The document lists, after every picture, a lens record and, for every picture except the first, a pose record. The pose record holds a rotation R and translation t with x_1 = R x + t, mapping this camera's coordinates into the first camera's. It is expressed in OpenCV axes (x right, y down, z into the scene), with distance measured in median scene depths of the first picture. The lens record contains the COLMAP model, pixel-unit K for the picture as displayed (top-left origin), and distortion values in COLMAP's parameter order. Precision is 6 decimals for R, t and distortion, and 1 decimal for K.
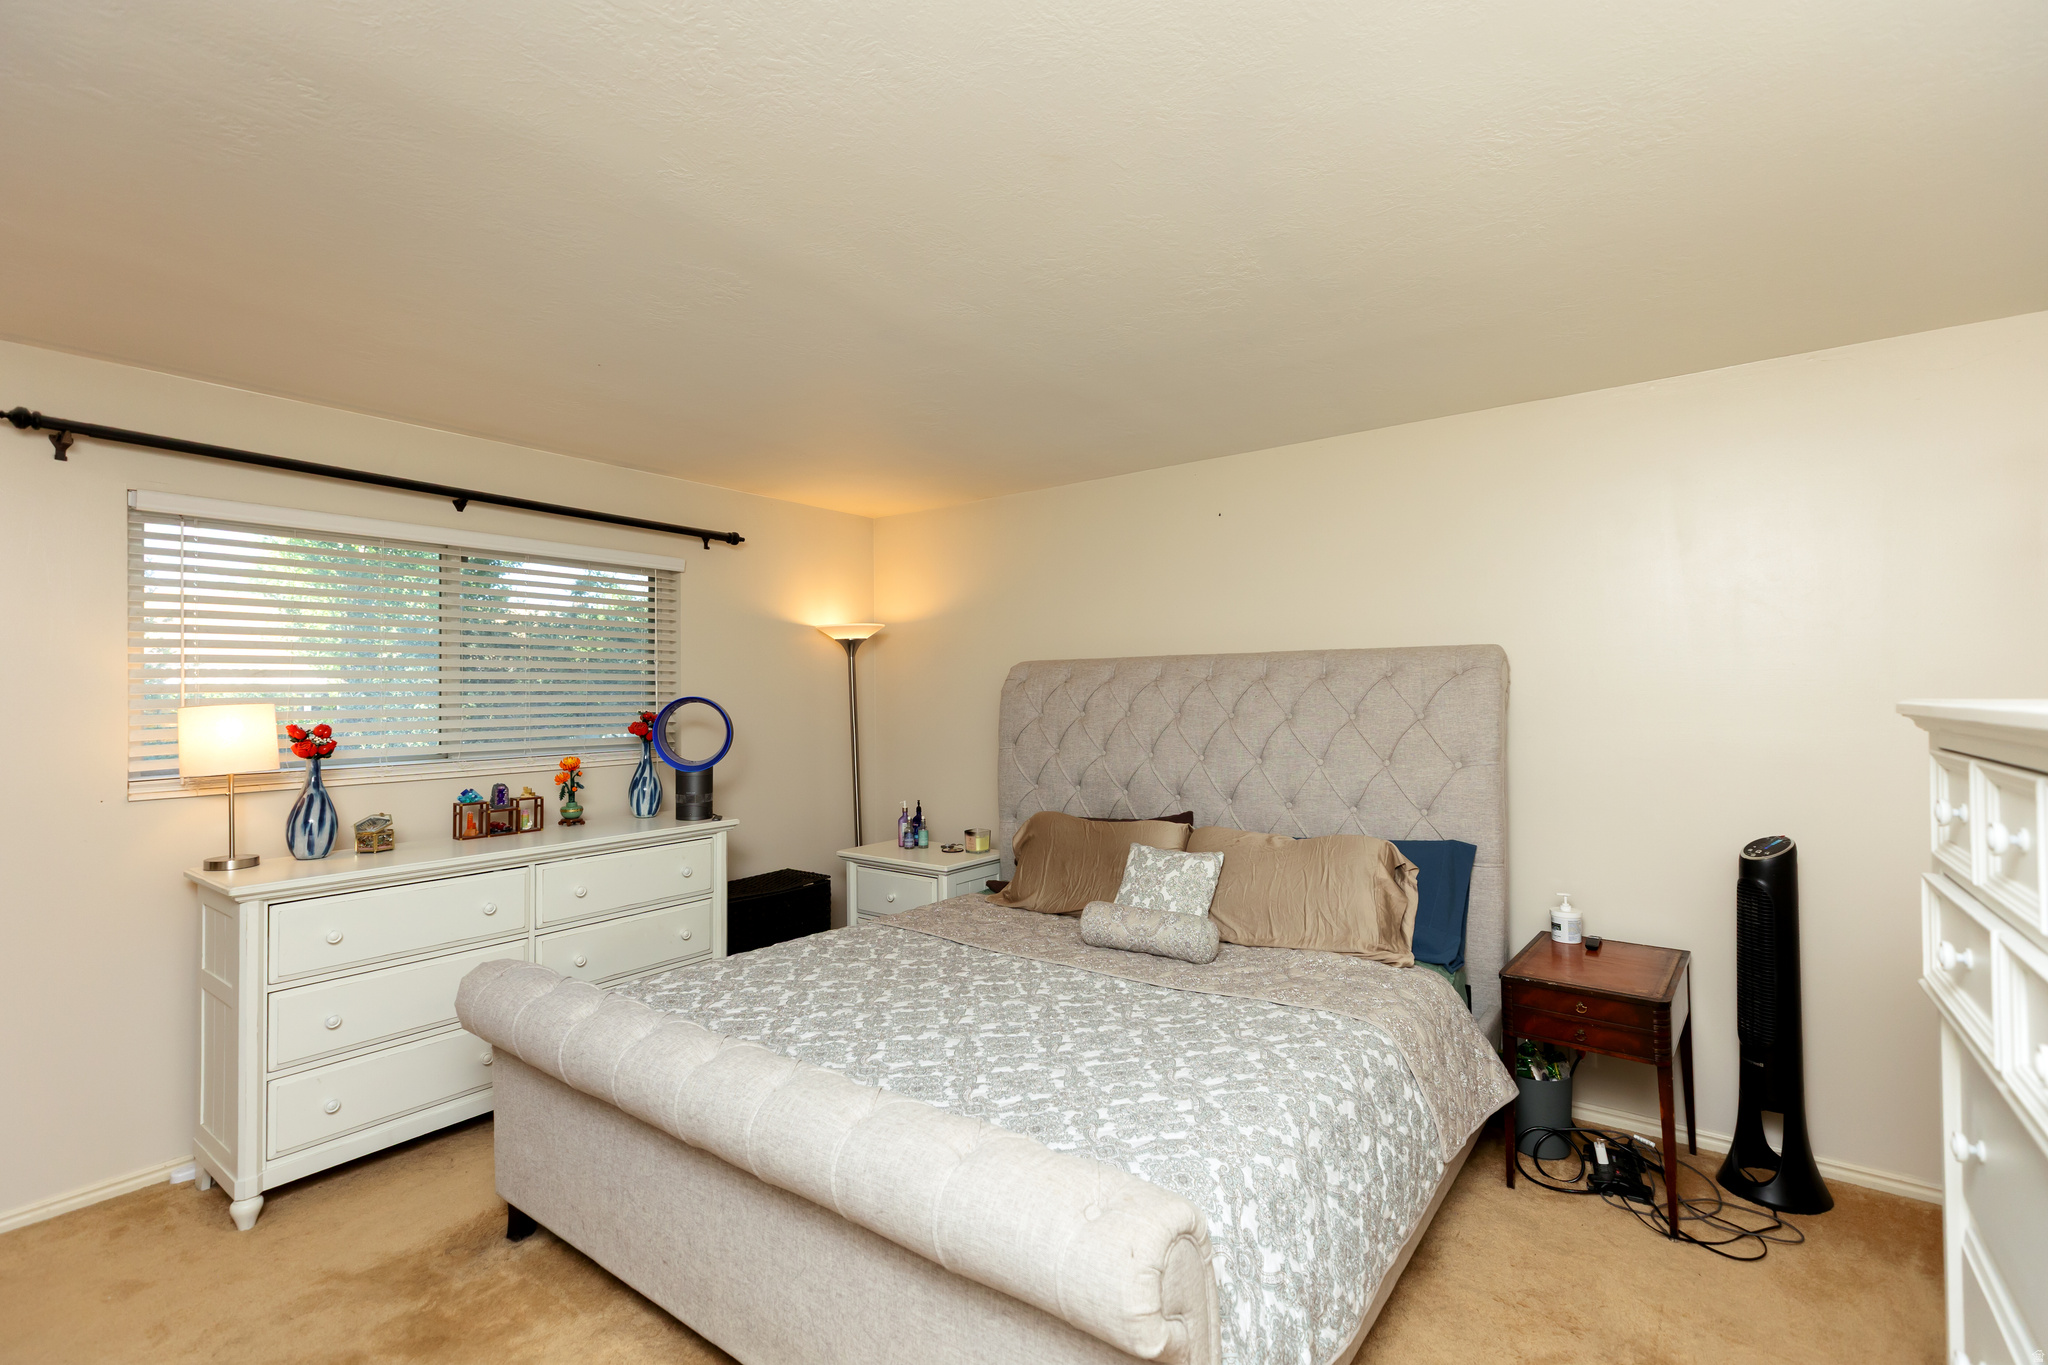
lens RADIAL K [[907.6, 0, 1024.0], [0, 907.6, 682.5], [0, 0, 1]] dist [-0.000804, -0.000043]
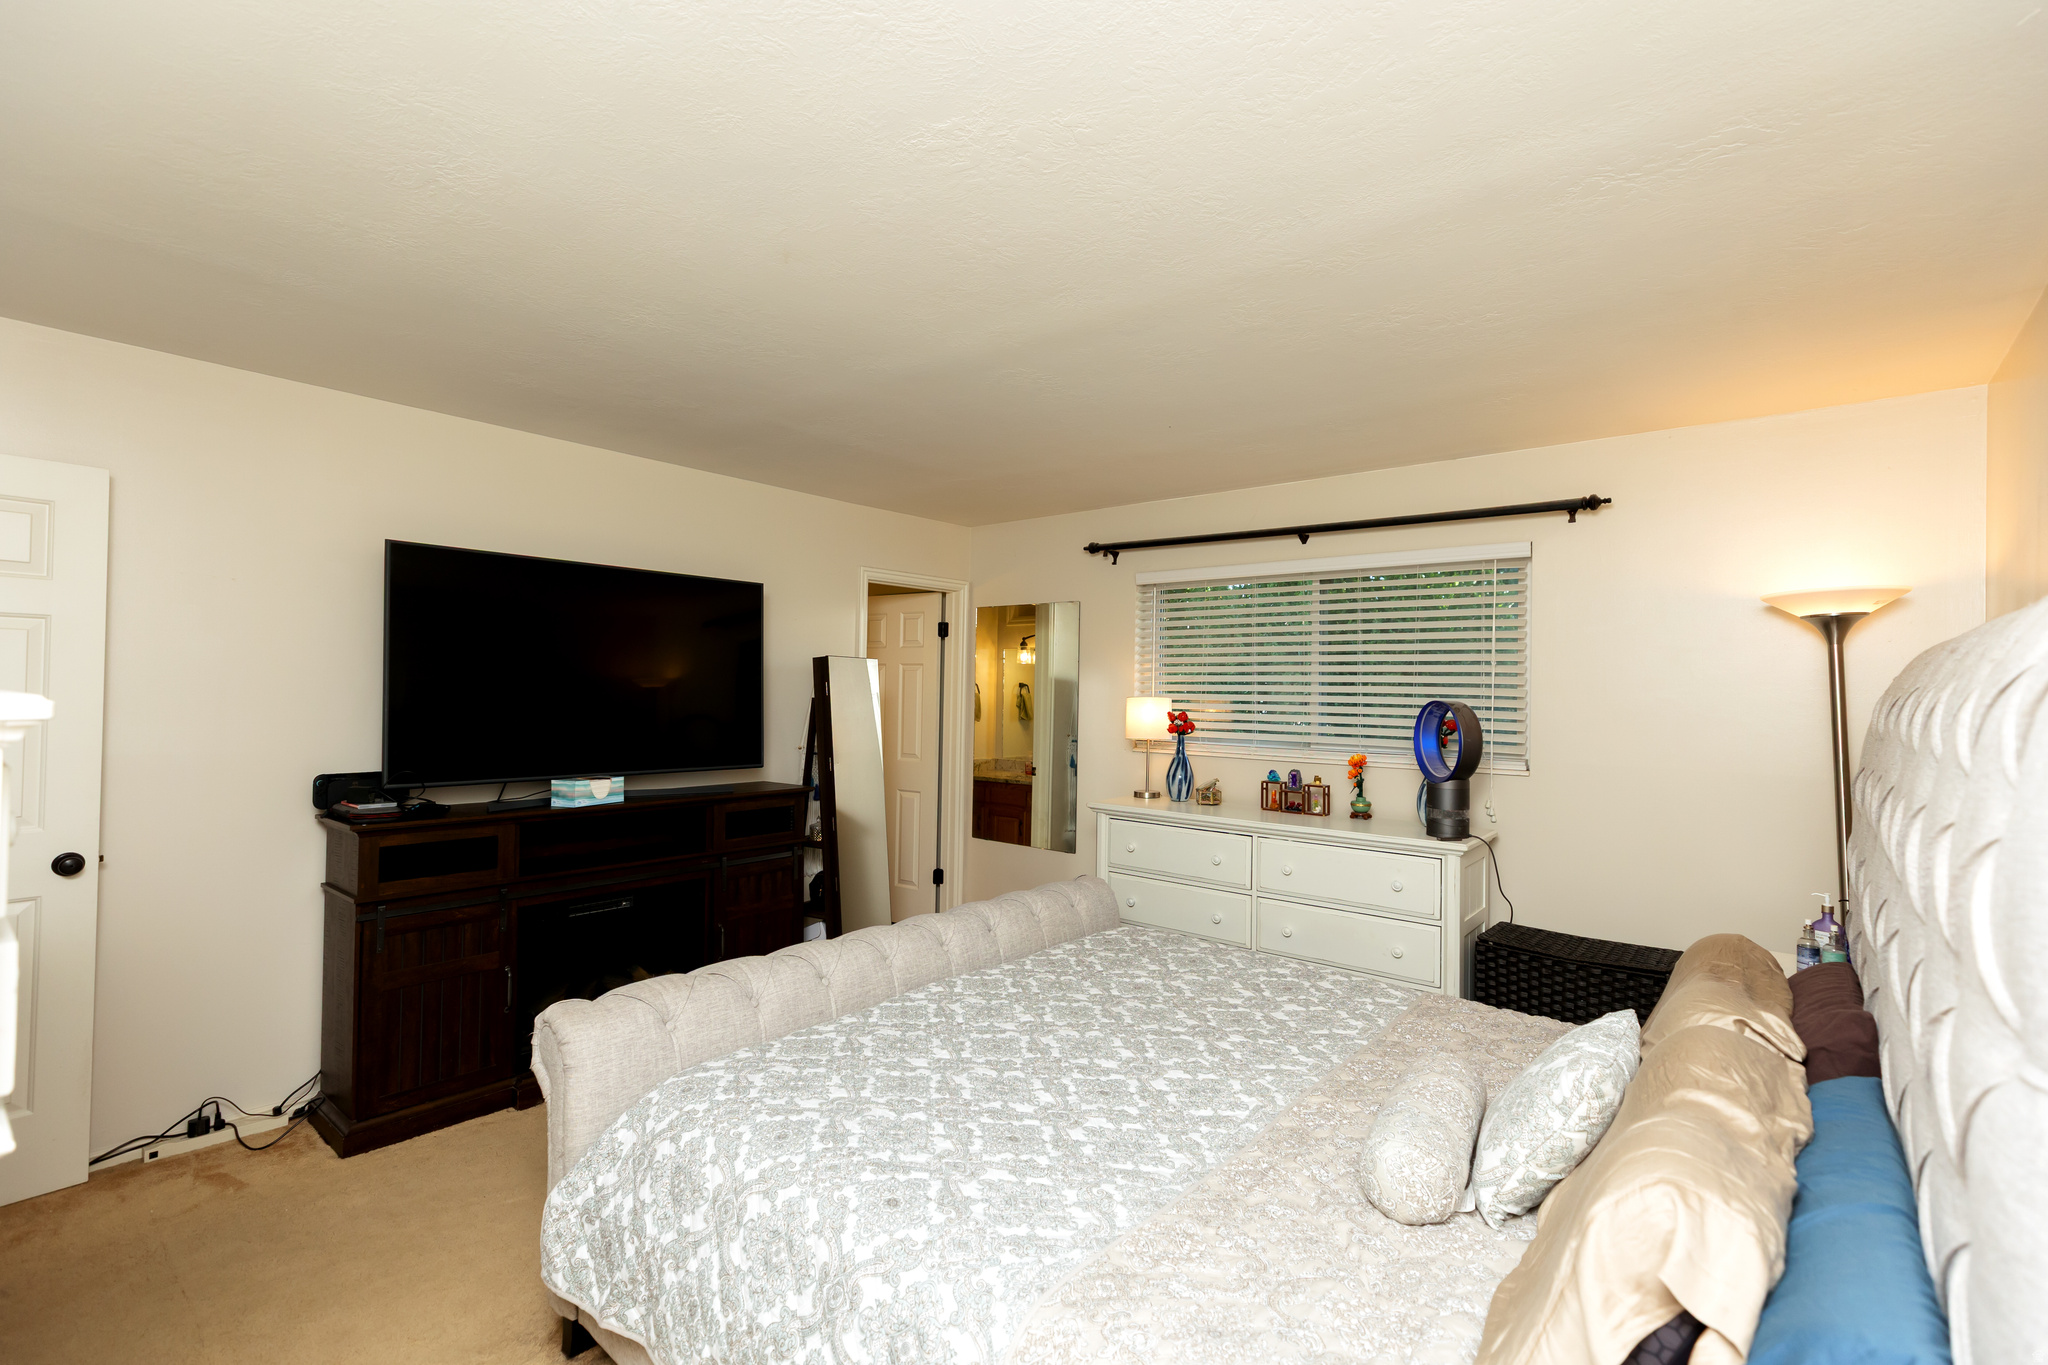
lens RADIAL K [[907.6, 0, 1024.0], [0, 907.6, 682.5], [0, 0, 1]] dist [-0.000804, -0.000043]
pose [[-0.058950, -0.008377, -0.998226, 0.627076], [-0.011933, 0.999899, -0.007687, 0.011217], [0.998190, 0.011459, -0.059044, 0.713331]]
